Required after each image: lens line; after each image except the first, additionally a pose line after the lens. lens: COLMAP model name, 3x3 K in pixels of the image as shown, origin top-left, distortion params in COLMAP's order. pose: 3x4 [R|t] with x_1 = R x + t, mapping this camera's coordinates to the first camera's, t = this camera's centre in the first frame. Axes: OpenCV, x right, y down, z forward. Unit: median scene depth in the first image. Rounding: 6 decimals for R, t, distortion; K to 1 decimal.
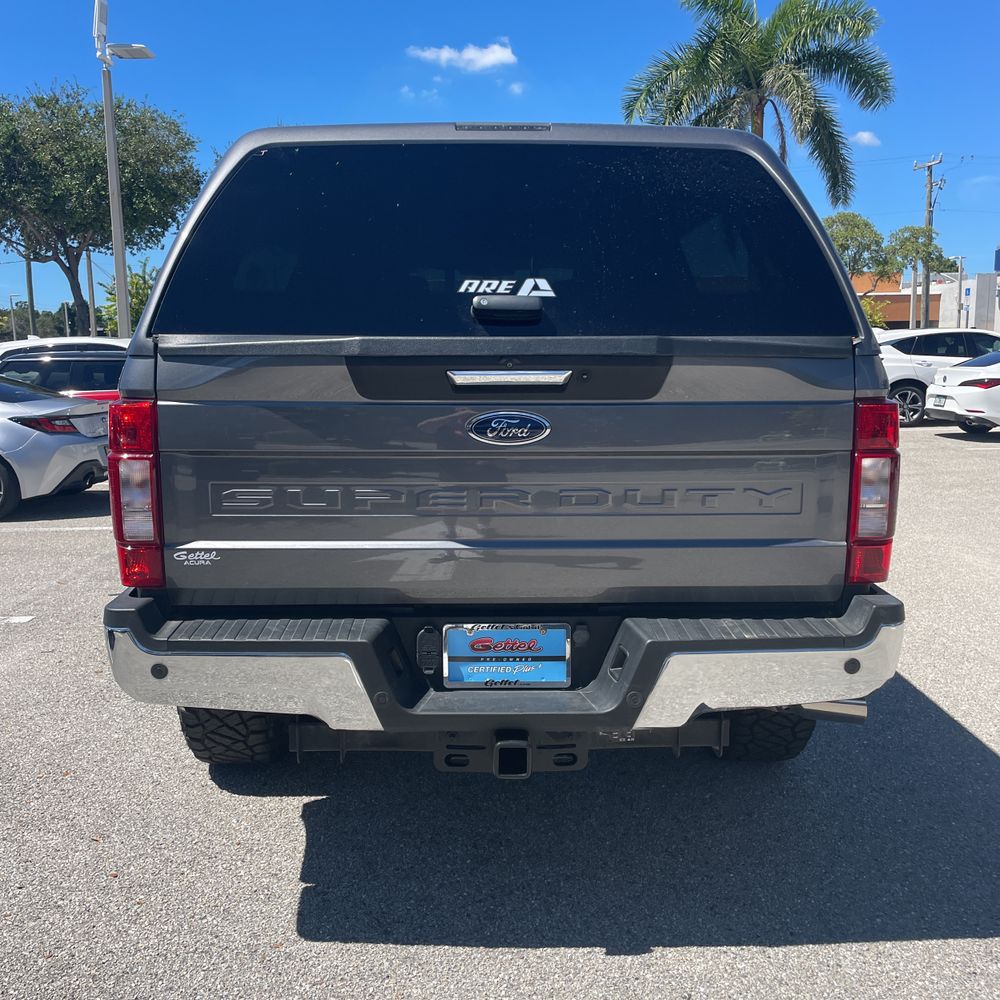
lens RADIAL K [[1020.1, 0, 517.2], [0, 1020.1, 481.9], [0, 0, 1]] dist [0.034158, -0.001060]
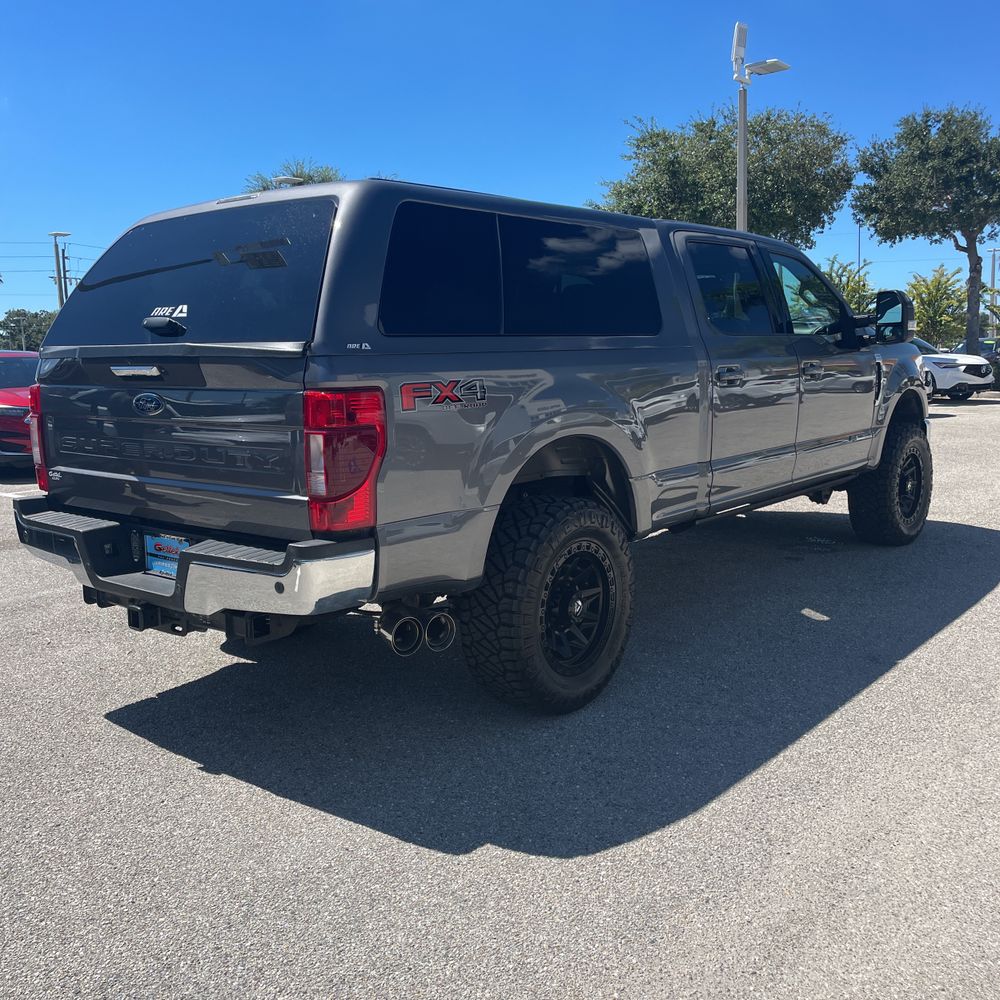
lens RADIAL K [[1014.0, 0, 501.0], [0, 1014.0, 489.9], [0, 0, 1]] dist [0.083255, -0.119601]
pose [[0.760070, 0.076121, -0.645367, 1.122330], [-0.068095, 0.996978, 0.037396, -0.014397], [0.646264, 0.015523, 0.762956, 0.137501]]
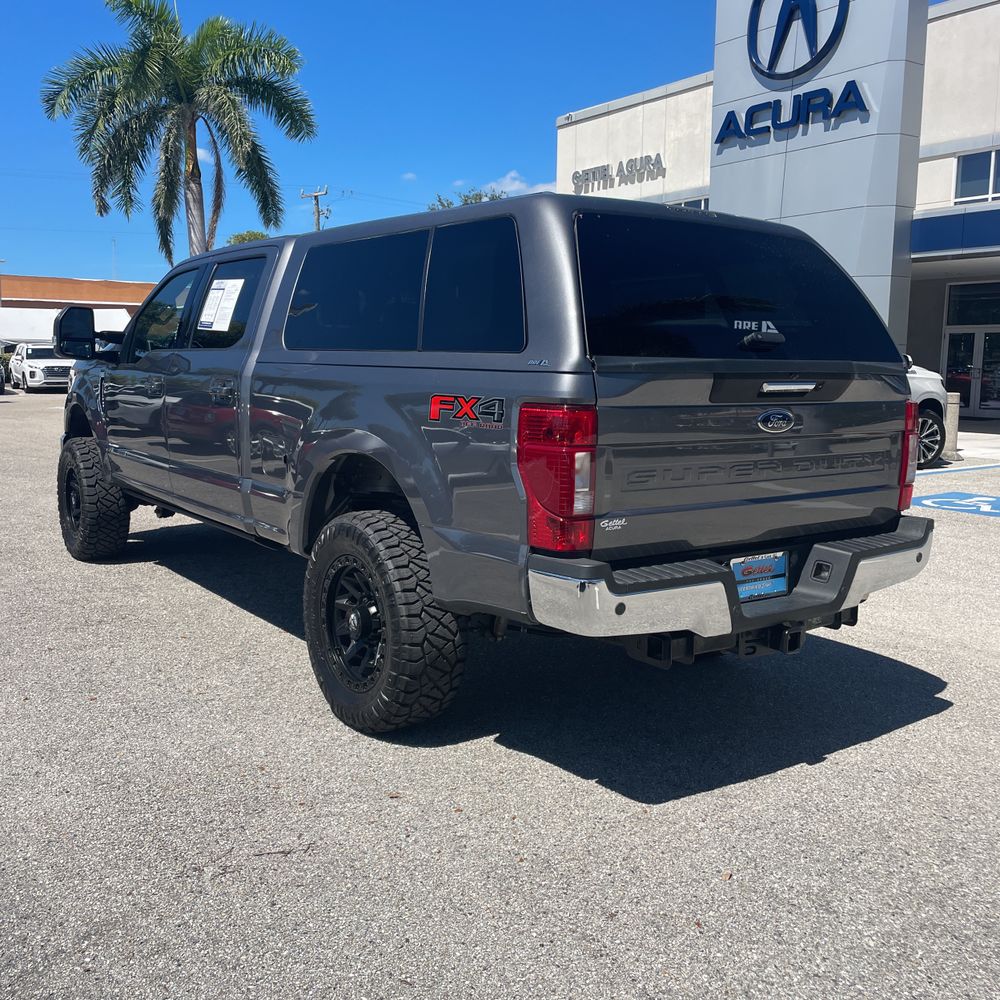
lens RADIAL K [[1014.0, 0, 501.0], [0, 1014.0, 489.9], [0, 0, 1]] dist [0.083255, -0.119601]
pose [[0.820461, -0.059629, 0.568584, -0.963151], [0.061398, 0.997984, 0.016065, -0.000680], [-0.568396, 0.021729, 0.822468, 0.000126]]
